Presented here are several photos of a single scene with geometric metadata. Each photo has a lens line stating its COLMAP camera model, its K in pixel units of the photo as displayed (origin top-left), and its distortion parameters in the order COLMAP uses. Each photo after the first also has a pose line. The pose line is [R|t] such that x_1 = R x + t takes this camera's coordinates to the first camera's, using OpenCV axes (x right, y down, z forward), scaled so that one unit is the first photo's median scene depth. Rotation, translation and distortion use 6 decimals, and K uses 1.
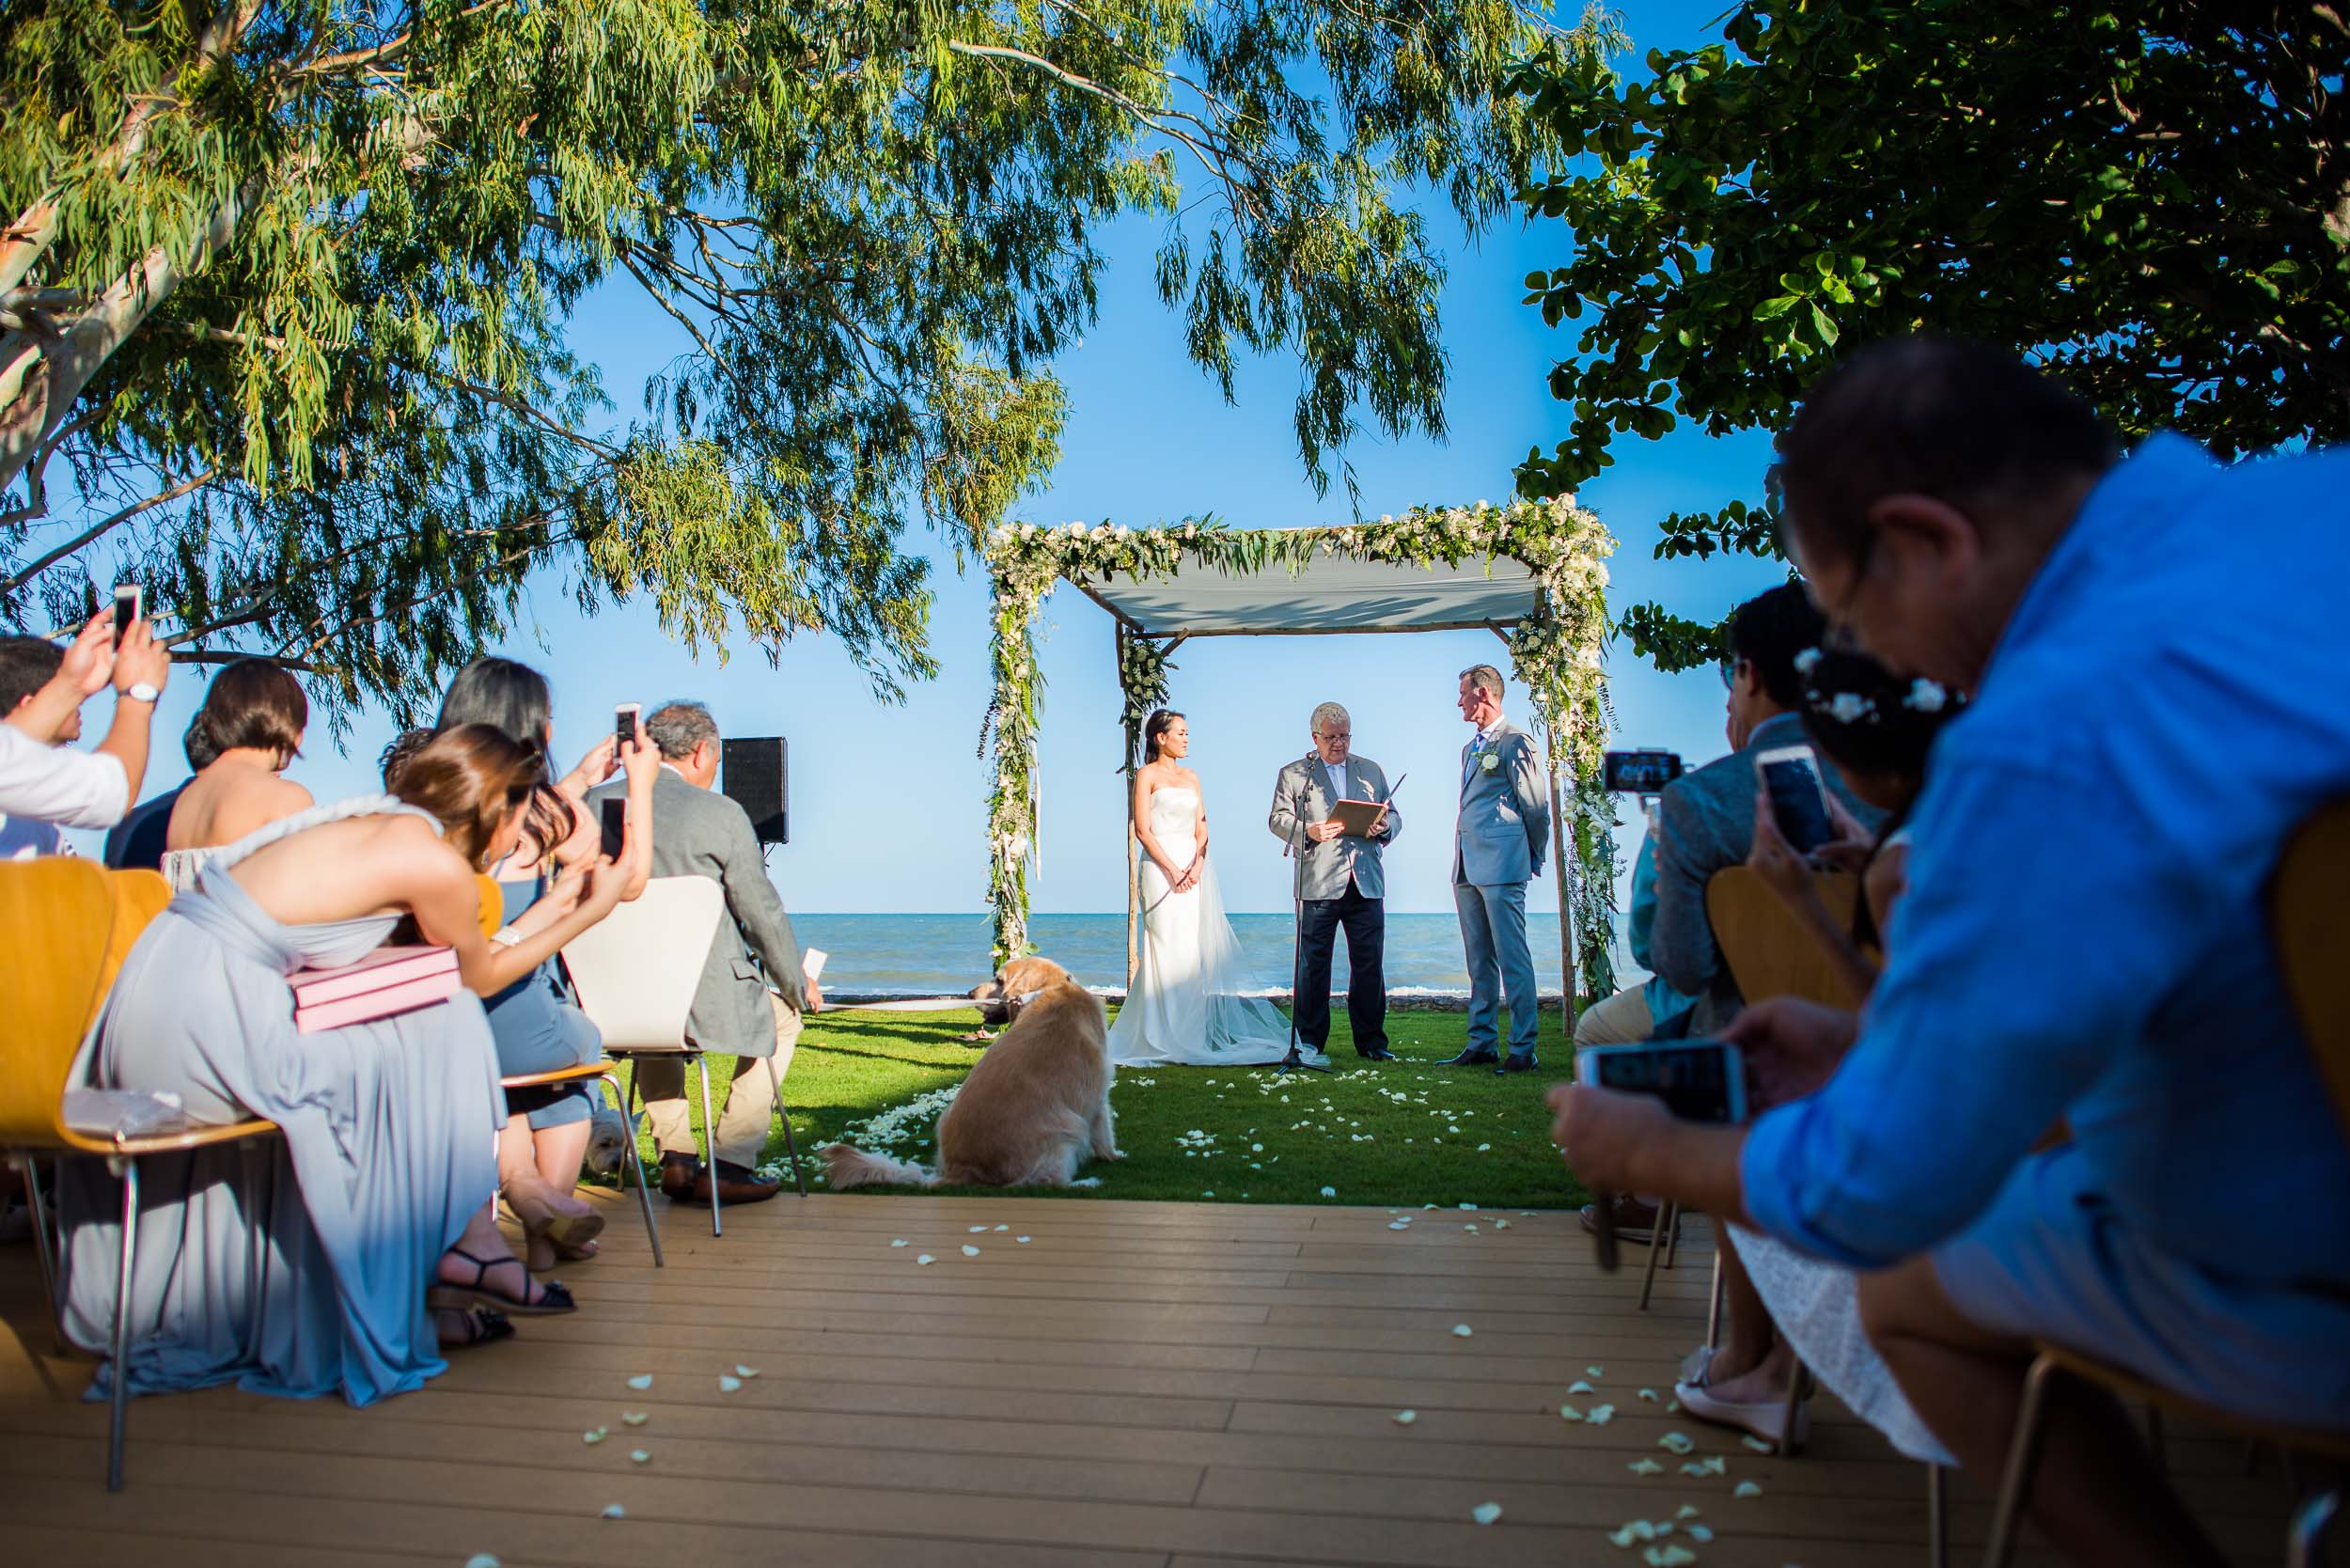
lens RADIAL K [[1669.7, 0, 1175.0], [0, 1669.7, 784.0], [0, 0, 1]] dist [0.007171, 0.000265]
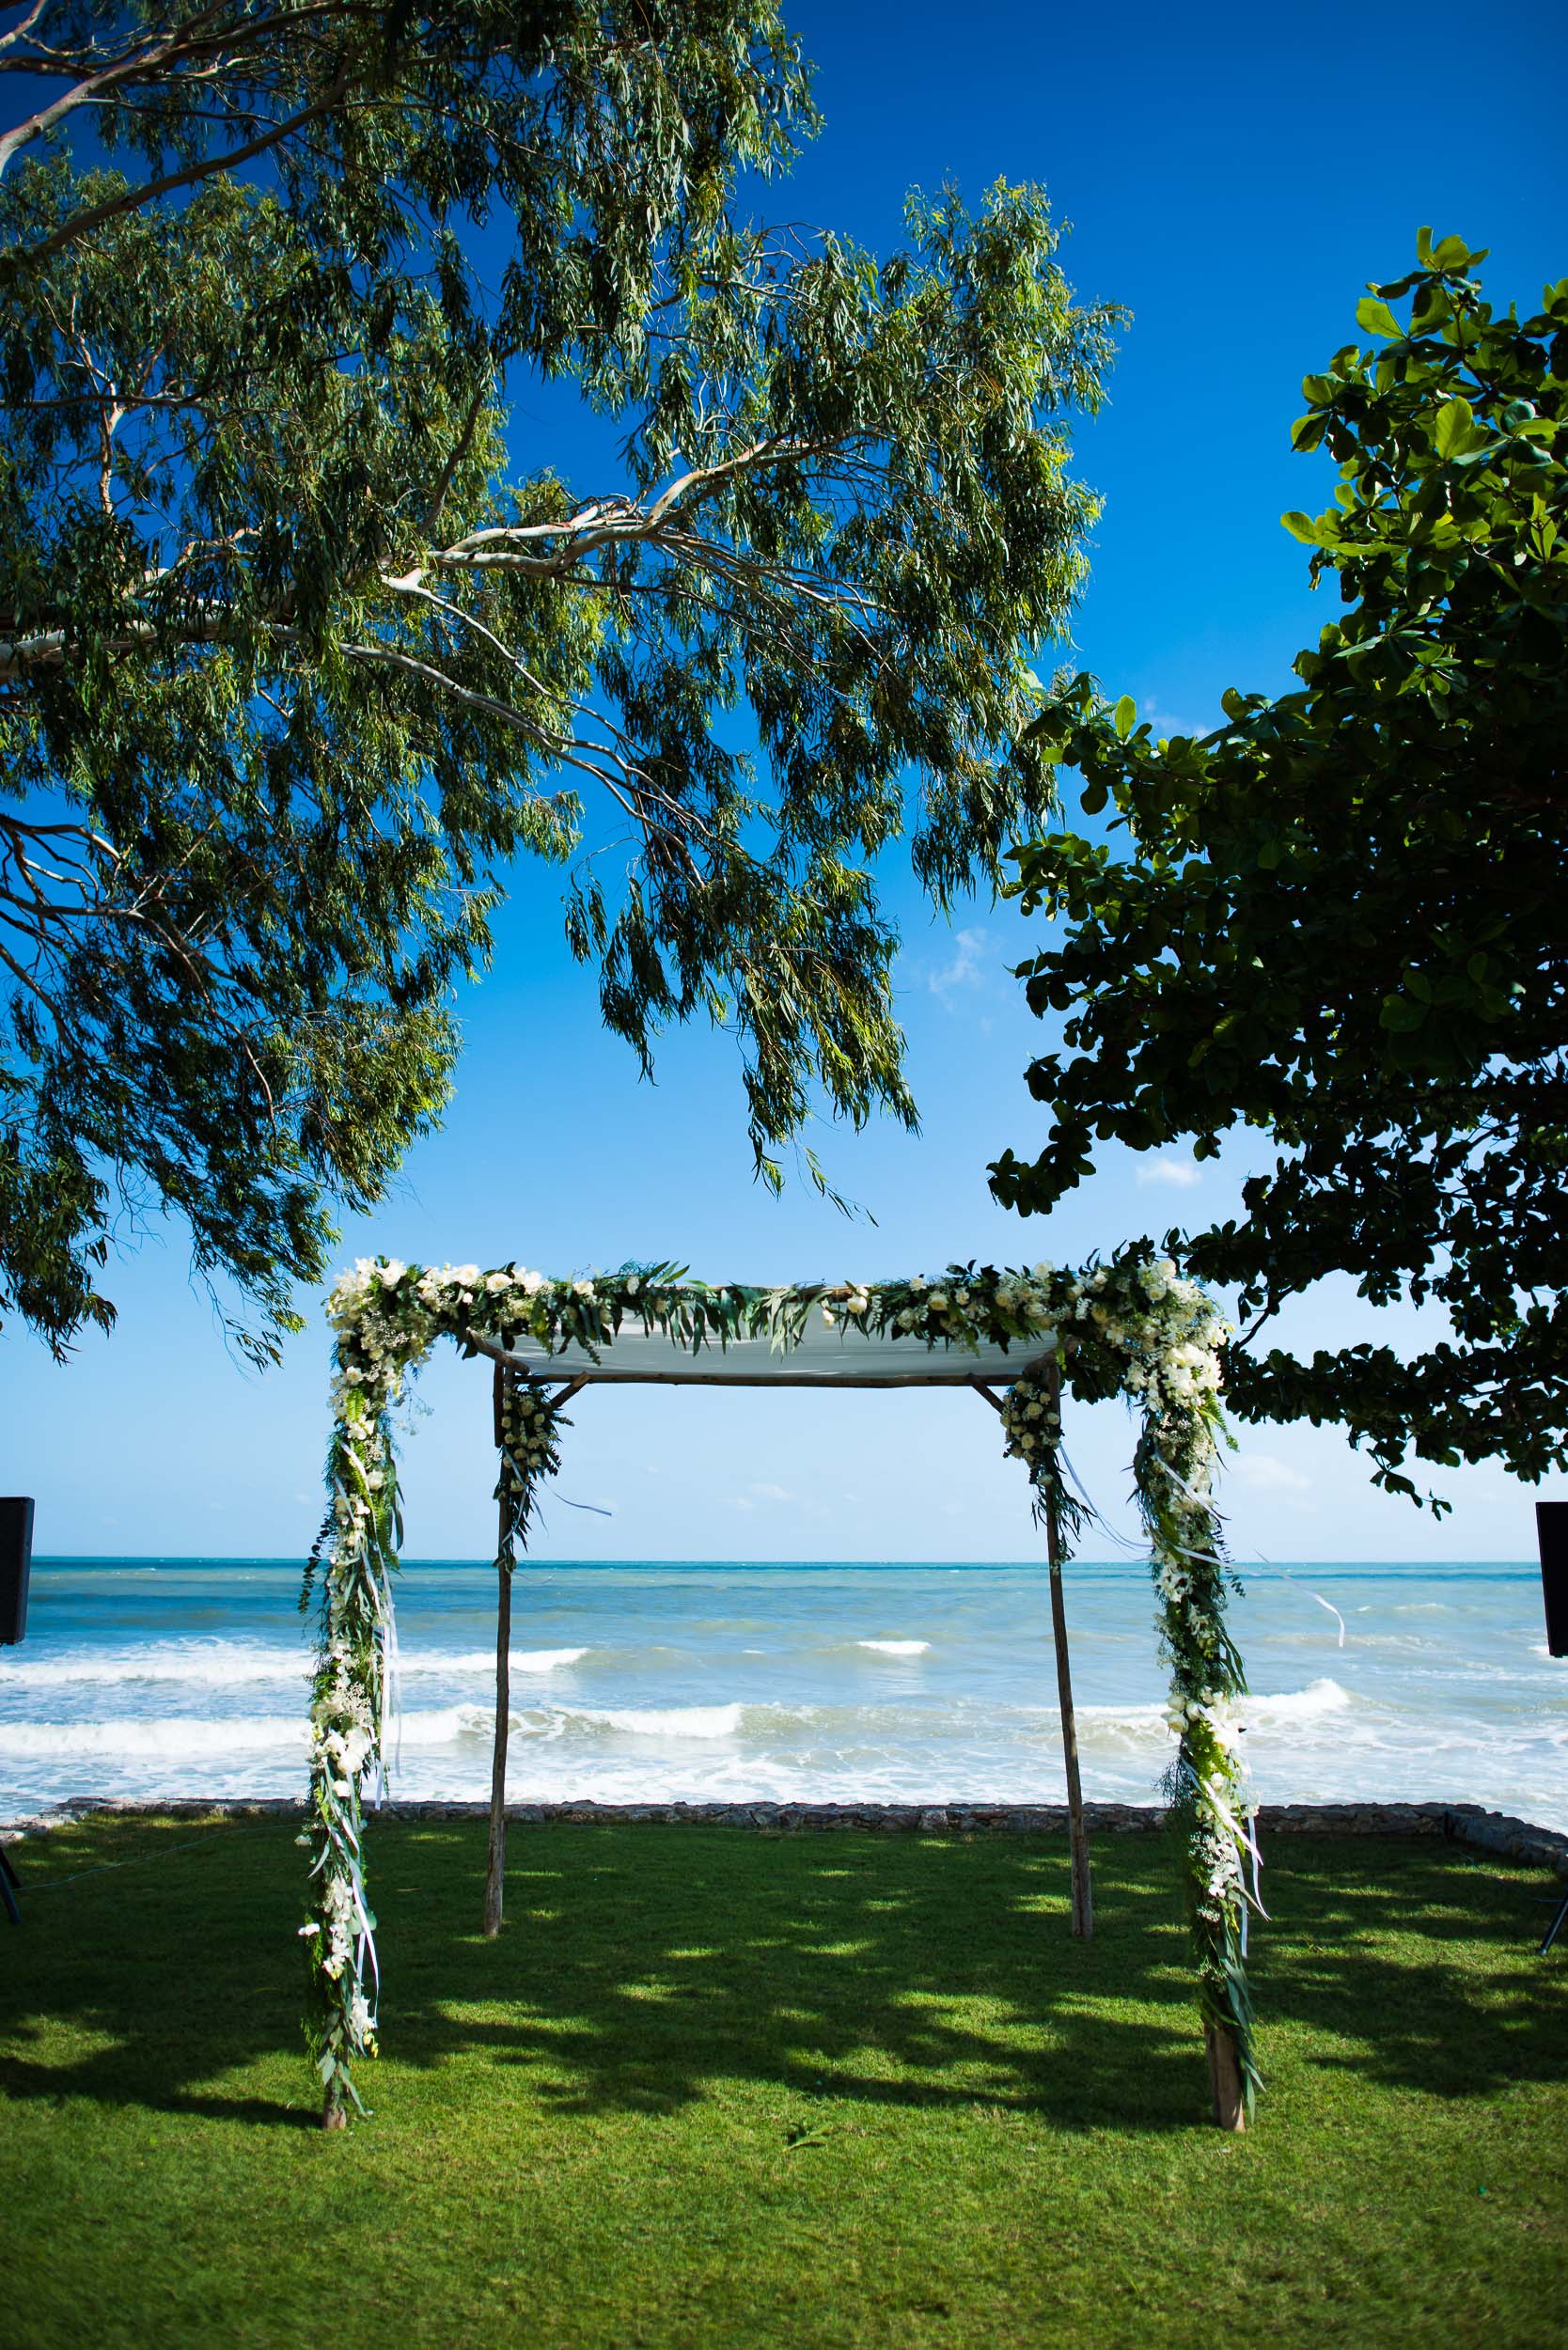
lens RADIAL K [[1660.0, 0, 769.4], [0, 1660.0, 1103.2], [0, 0, 1]] dist [-0.070107, 0.000568]
pose [[0.987062, 0.048646, 0.152779, -0.032467], [-0.018351, 0.980878, -0.193758, -0.068939], [-0.159283, 0.188448, 0.969080, 0.228341]]
